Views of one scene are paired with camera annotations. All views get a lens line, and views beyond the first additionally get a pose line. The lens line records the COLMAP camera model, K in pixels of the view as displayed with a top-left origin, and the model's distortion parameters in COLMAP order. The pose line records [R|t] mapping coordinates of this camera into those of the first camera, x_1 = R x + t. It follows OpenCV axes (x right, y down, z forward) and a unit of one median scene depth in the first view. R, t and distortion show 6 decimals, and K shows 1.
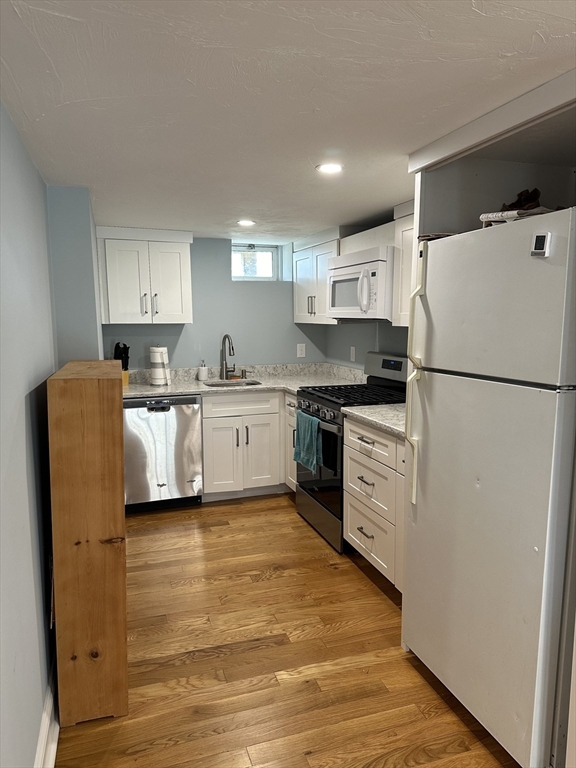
lens RADIAL K [[535.9, 0, 295.3], [0, 535.9, 390.2], [0, 0, 1]] dist [0.061146, -0.073986]
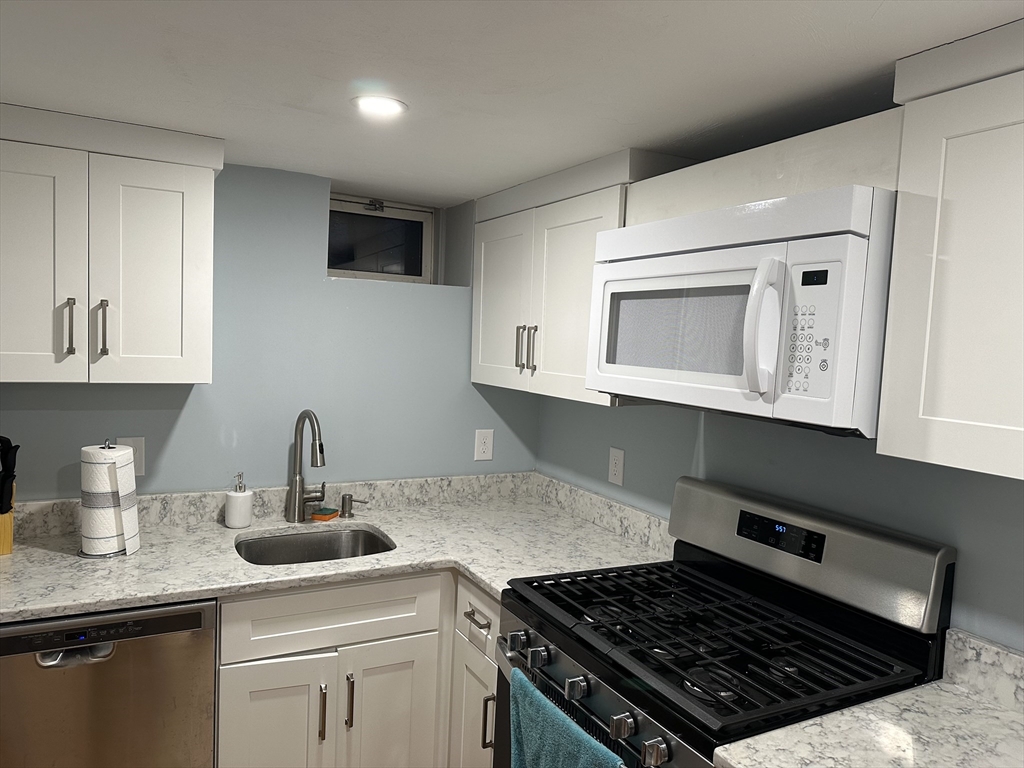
lens RADIAL K [[714.5, 0, 511.4], [0, 714.5, 389.1], [0, 0, 1]] dist [0.061146, -0.073986]
pose [[0.989362, 0.035670, 0.141035, -0.067321], [-0.026377, 0.997389, -0.067224, -0.109324], [-0.143064, 0.062789, 0.987720, 0.565103]]
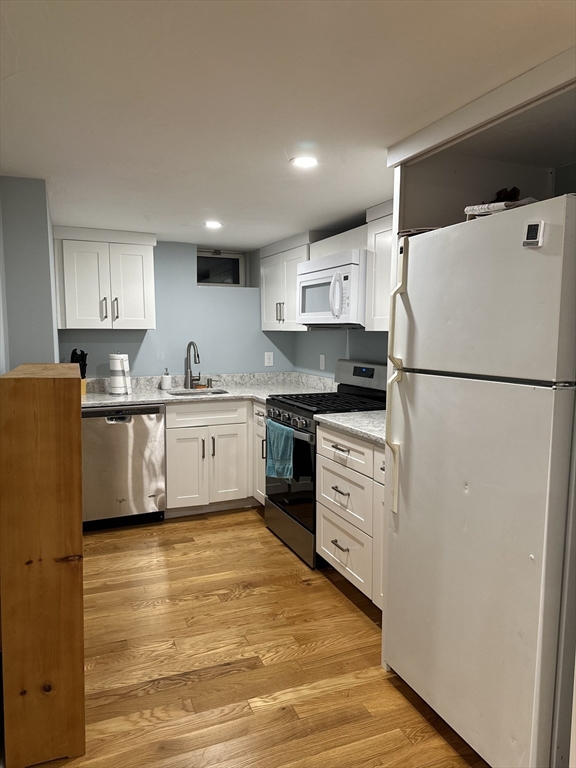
lens RADIAL K [[535.9, 0, 293.3], [0, 535.9, 389.1], [0, 0, 1]] dist [0.061146, -0.073986]
pose [[0.997674, -0.001469, 0.068147, -0.014648], [0.003578, 0.999518, -0.030842, 0.013863], [-0.068069, 0.031014, 0.997198, 0.038007]]
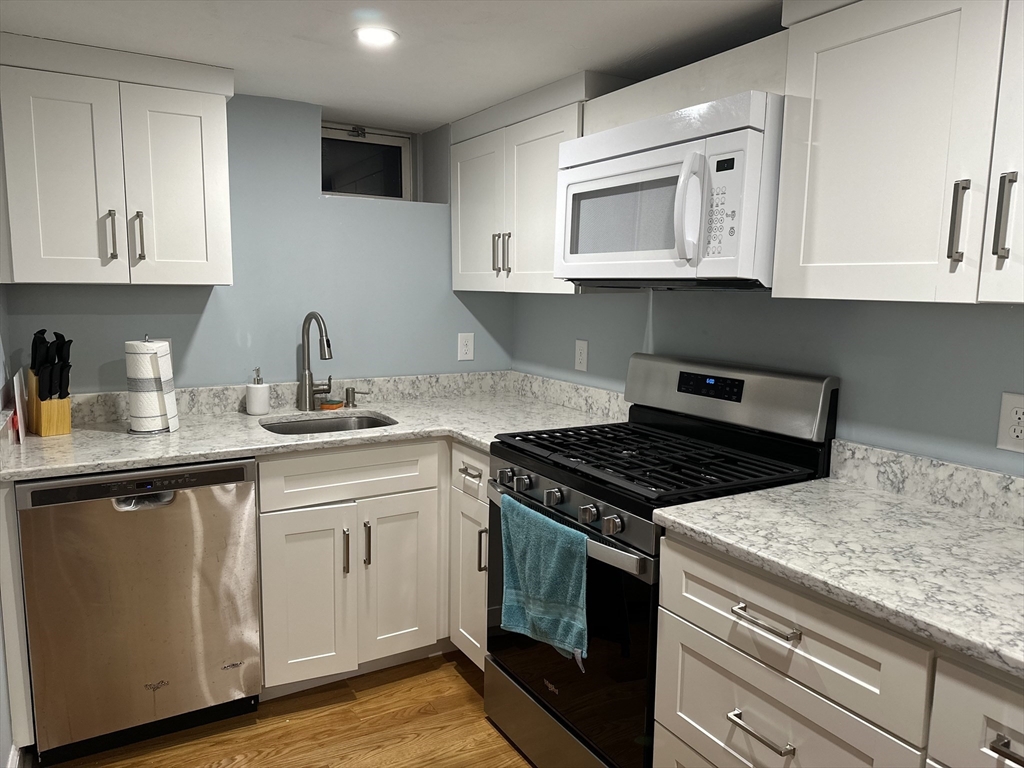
lens RADIAL K [[714.5, 0, 514.2], [0, 714.5, 382.7], [0, 0, 1]] dist [0.061146, -0.073986]
pose [[0.981817, -0.007652, 0.189675, -0.094797], [0.008710, 0.999951, -0.004746, -0.049727], [-0.189629, 0.006312, 0.981835, 0.460145]]
